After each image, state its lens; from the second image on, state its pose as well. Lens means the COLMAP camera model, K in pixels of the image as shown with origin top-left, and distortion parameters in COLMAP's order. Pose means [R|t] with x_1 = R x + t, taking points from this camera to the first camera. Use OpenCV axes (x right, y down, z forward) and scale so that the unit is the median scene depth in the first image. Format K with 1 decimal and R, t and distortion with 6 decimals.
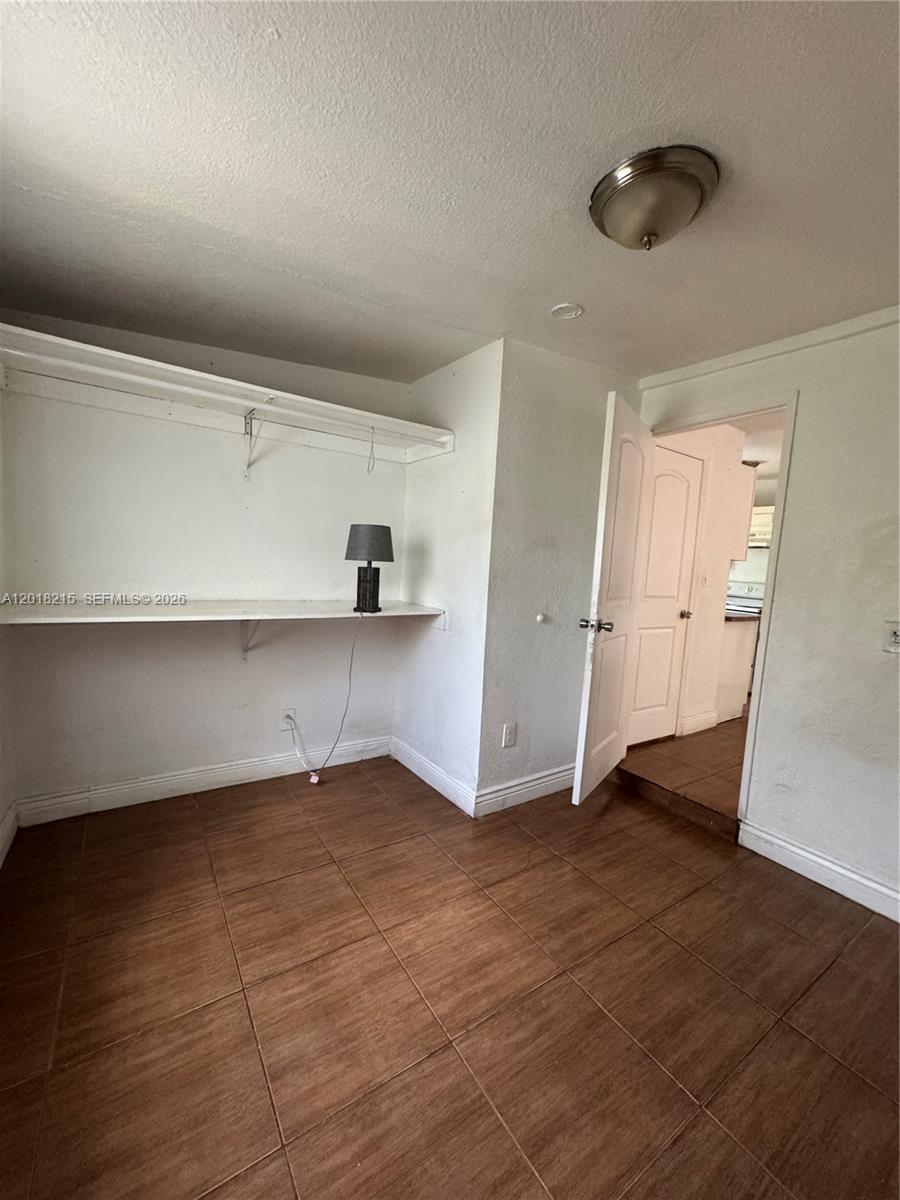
lens RADIAL K [[478.5, 0, 464.6], [0, 478.5, 637.8], [0, 0, 1]] dist [-0.001679, -0.000657]
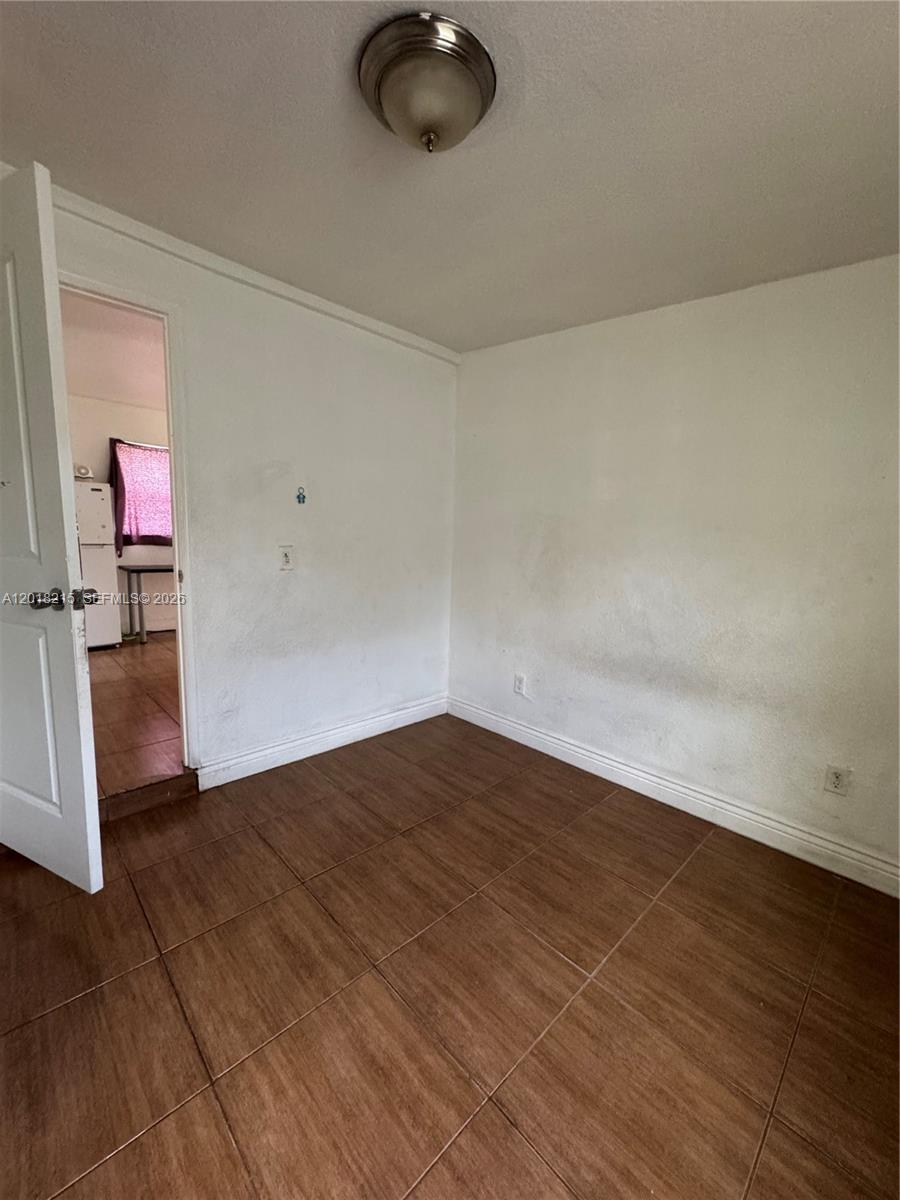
lens RADIAL K [[478.5, 0, 409.0], [0, 478.5, 614.6], [0, 0, 1]] dist [-0.001679, -0.000657]
pose [[-0.133204, -0.223958, 0.965453, -0.520868], [0.111212, 0.964604, 0.239105, -0.161708], [-0.984829, 0.139220, -0.103582, 0.912906]]
